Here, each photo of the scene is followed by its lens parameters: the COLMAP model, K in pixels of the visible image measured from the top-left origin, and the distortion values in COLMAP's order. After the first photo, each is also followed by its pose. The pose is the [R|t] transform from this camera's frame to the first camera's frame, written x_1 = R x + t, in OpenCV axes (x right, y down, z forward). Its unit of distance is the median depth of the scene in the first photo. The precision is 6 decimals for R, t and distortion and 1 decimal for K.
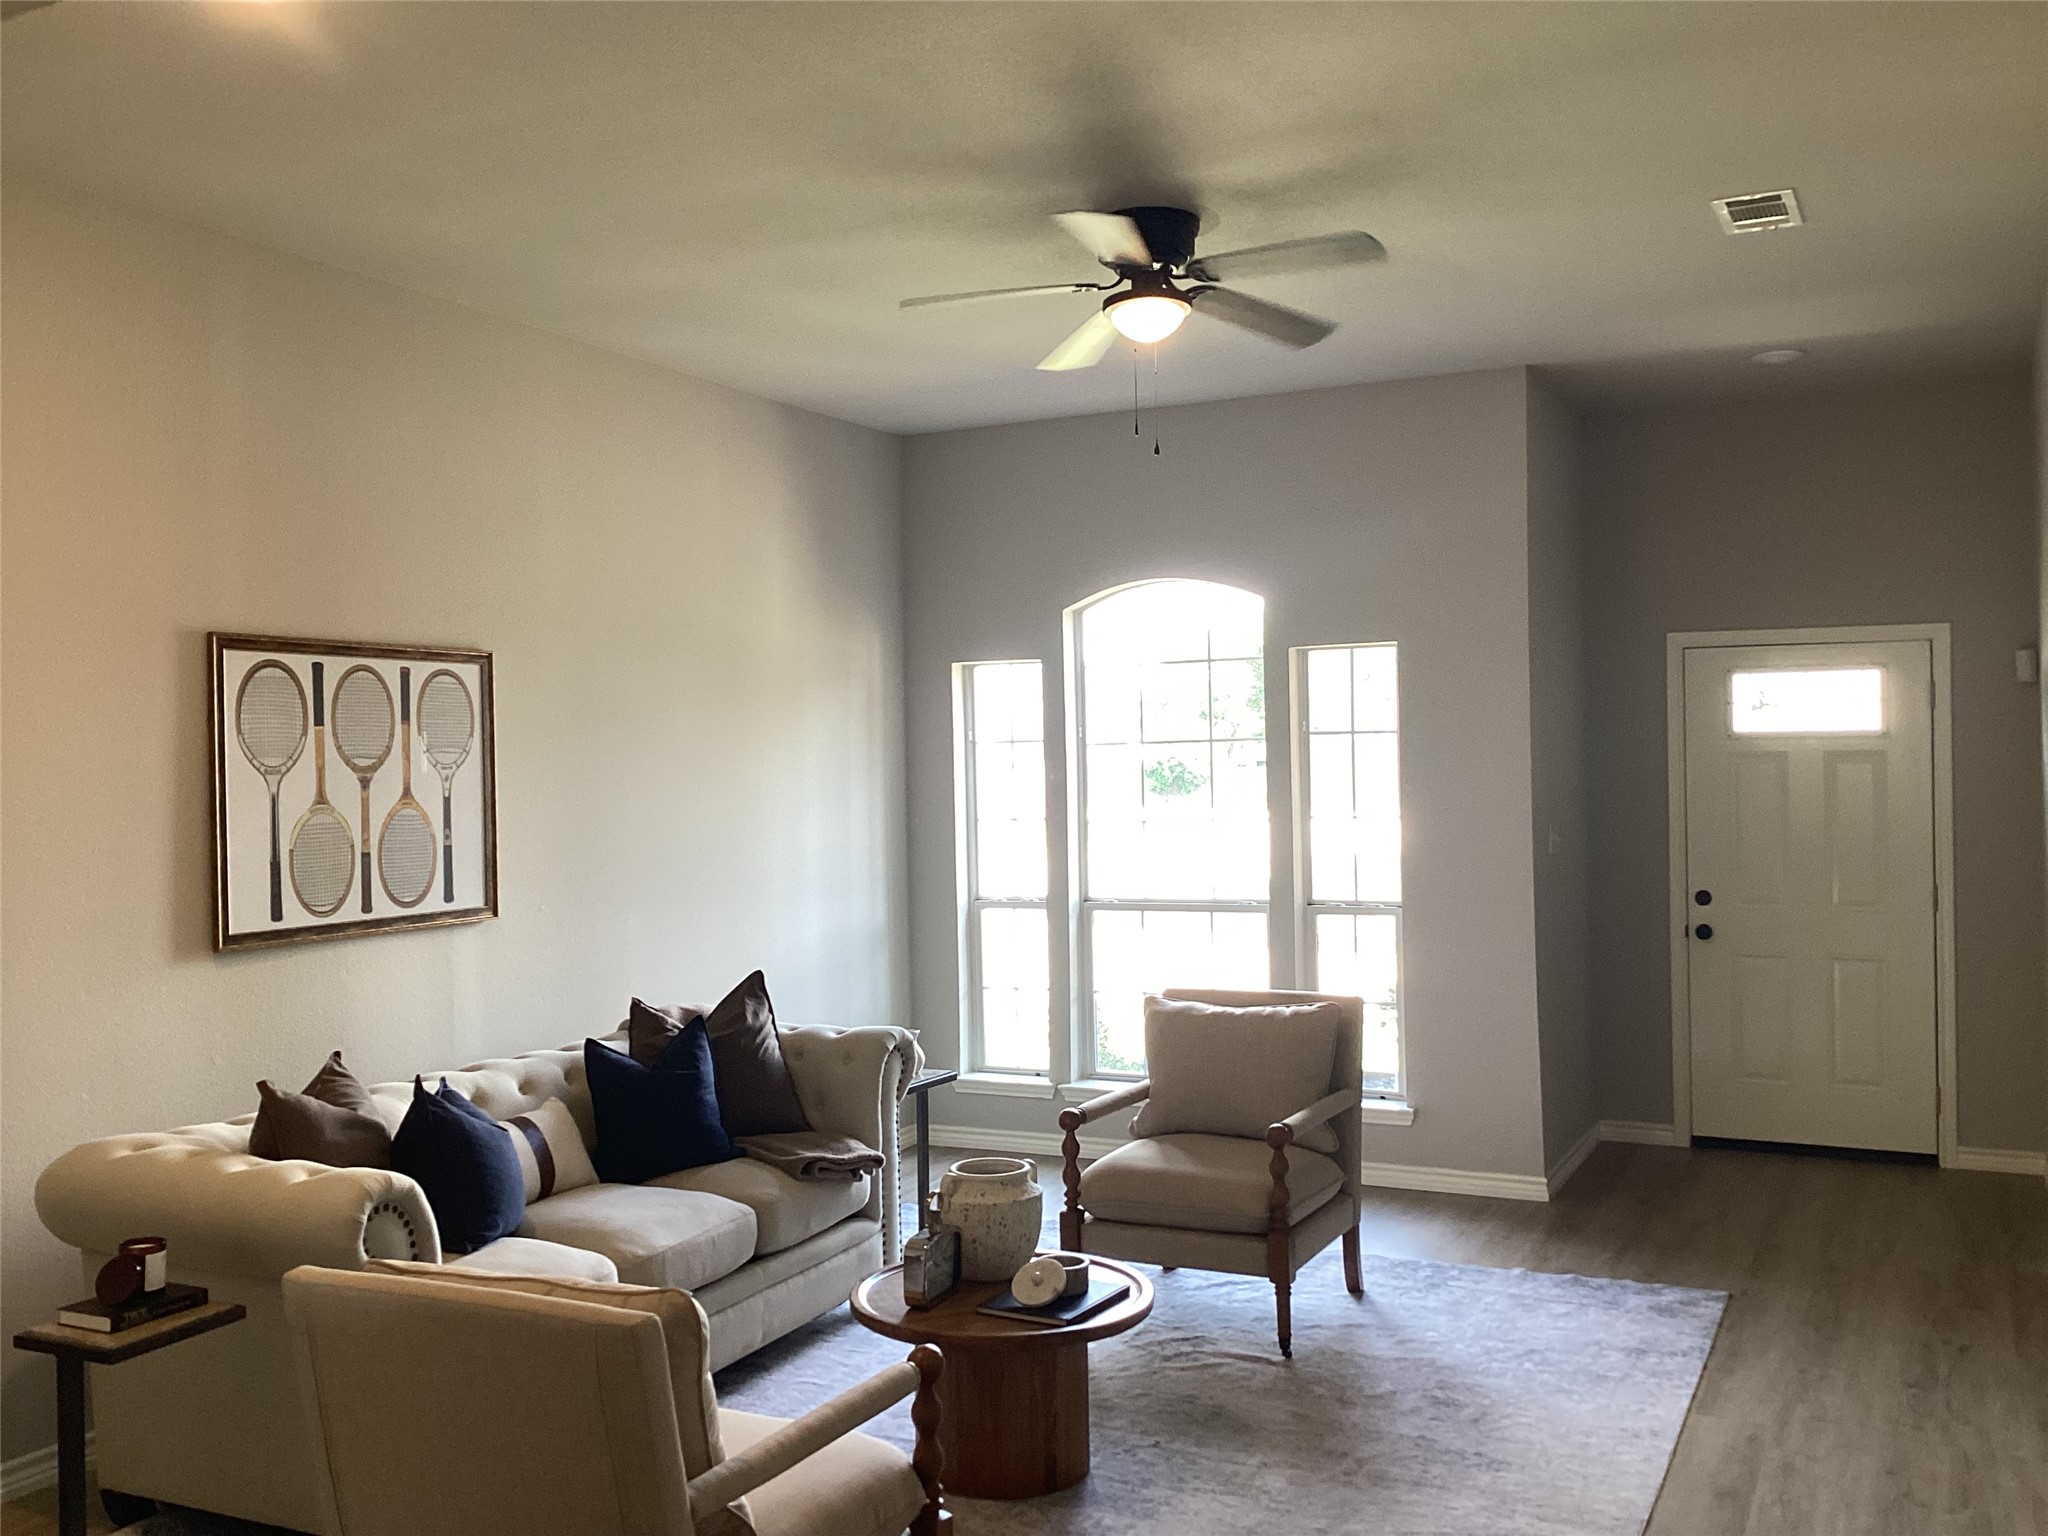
lens RADIAL K [[1867.4, 0, 1025.9], [0, 1867.4, 764.7], [0, 0, 1]] dist [0.037962, 0.000000]
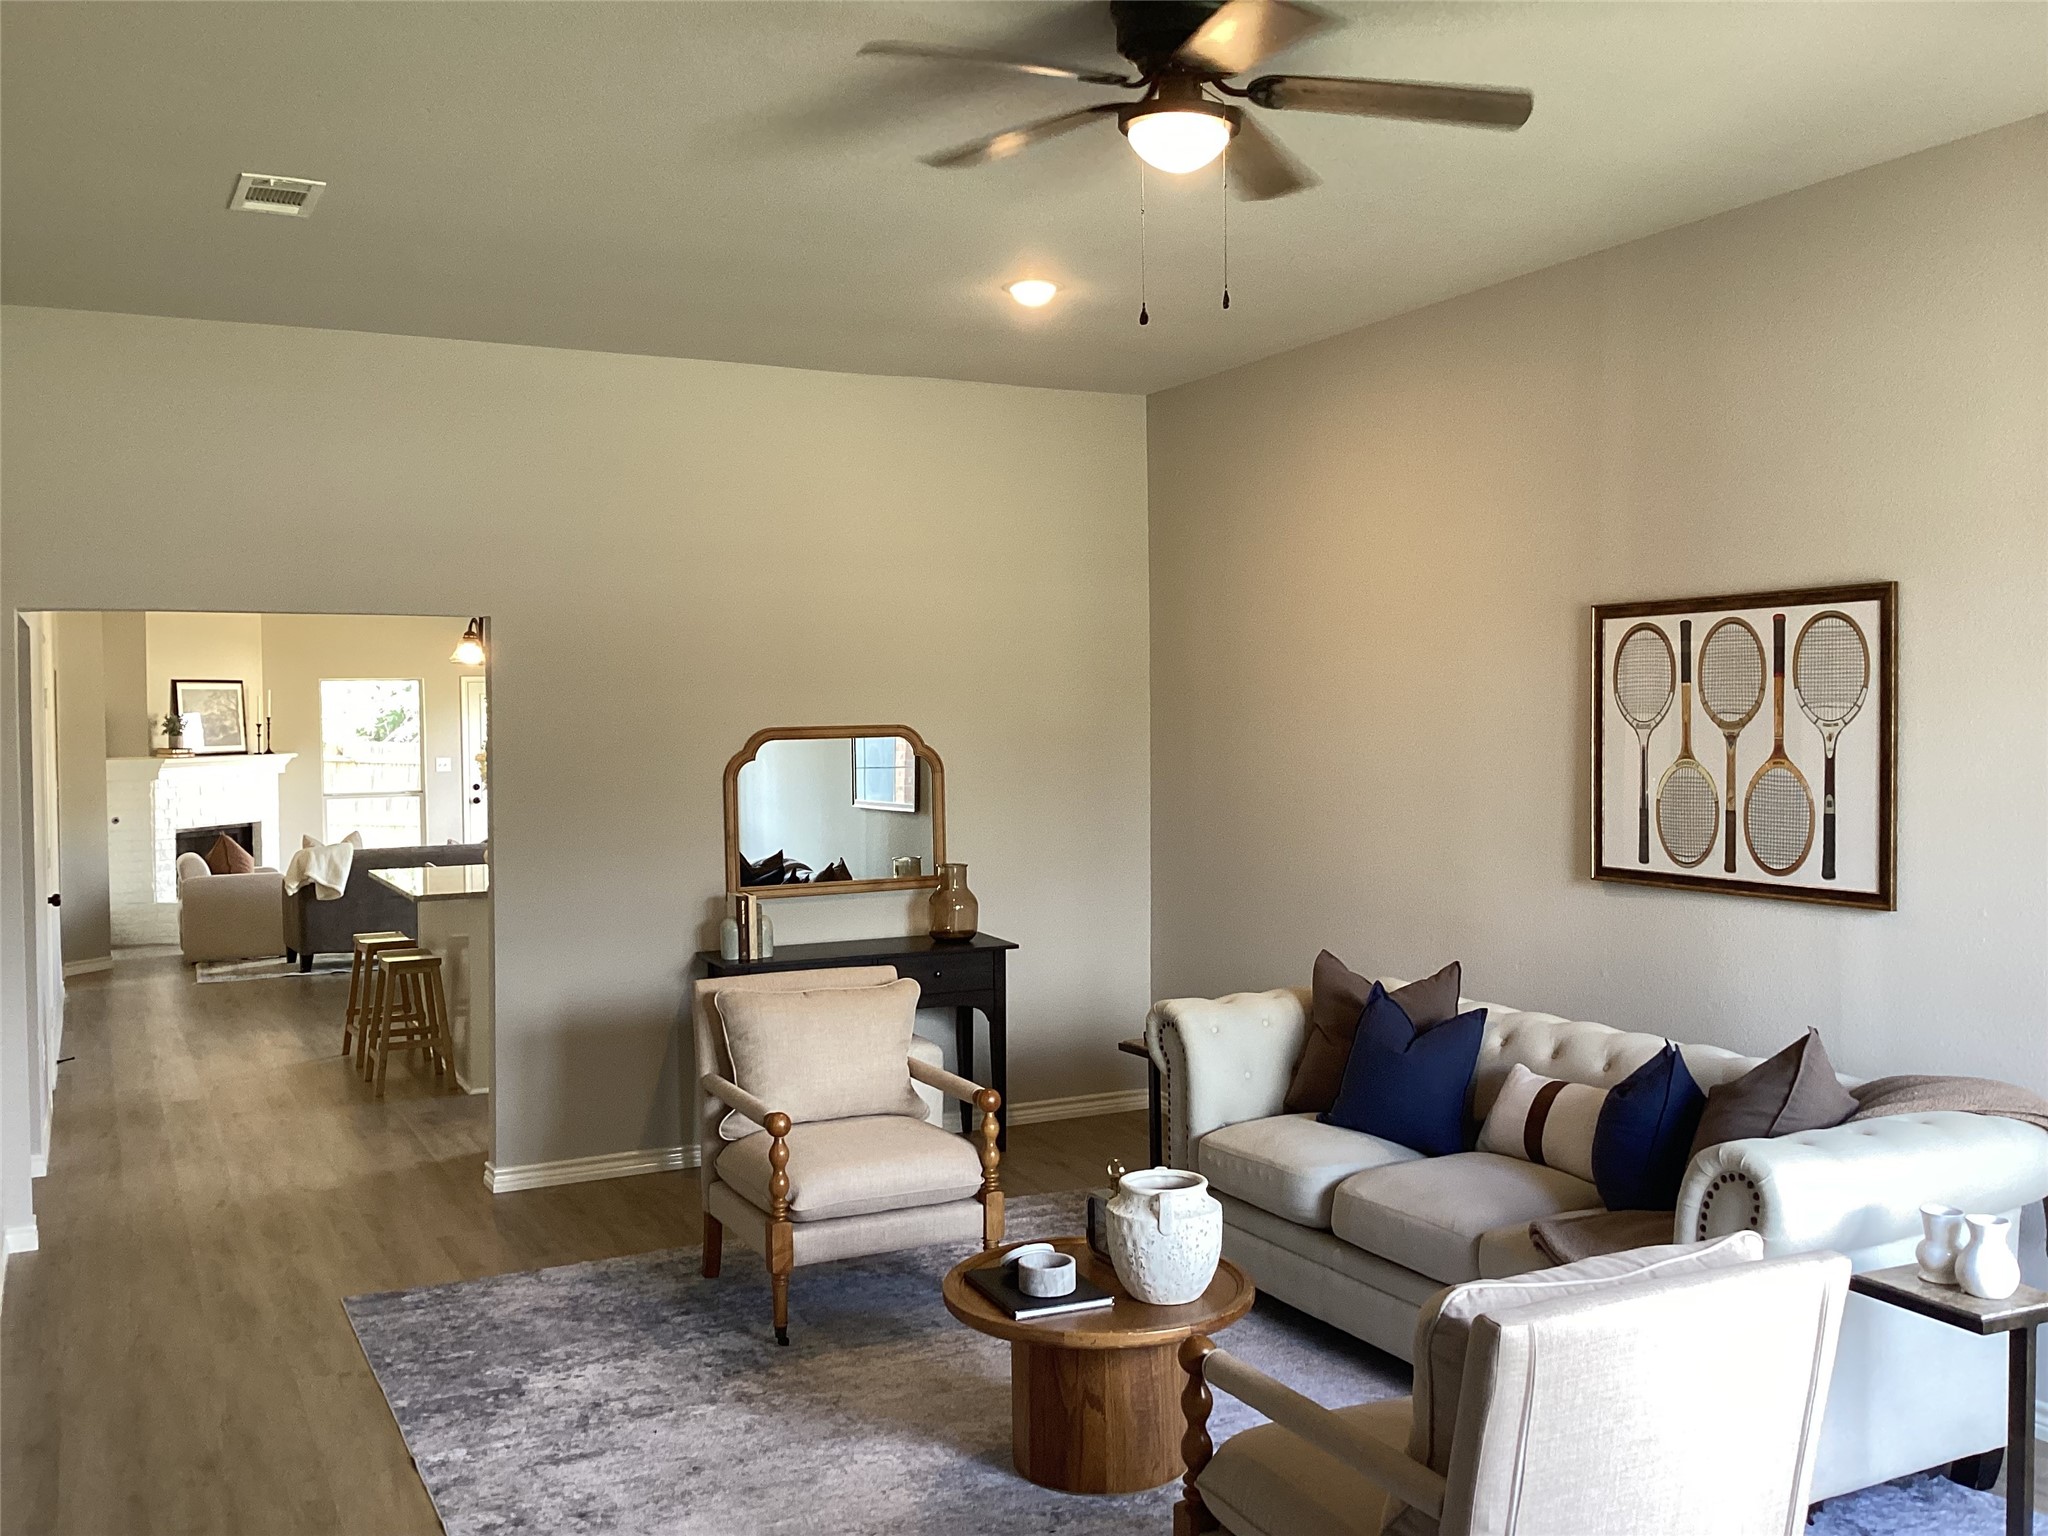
lens RADIAL K [[1867.4, 0, 1035.7], [0, 1867.4, 777.7], [0, 0, 1]] dist [0.037962, 0.000000]
pose [[-0.608855, 0.056169, -0.791291, 0.640893], [0.025130, 0.998355, 0.051530, -0.029605], [0.792884, 0.011489, -0.609265, 1.309303]]
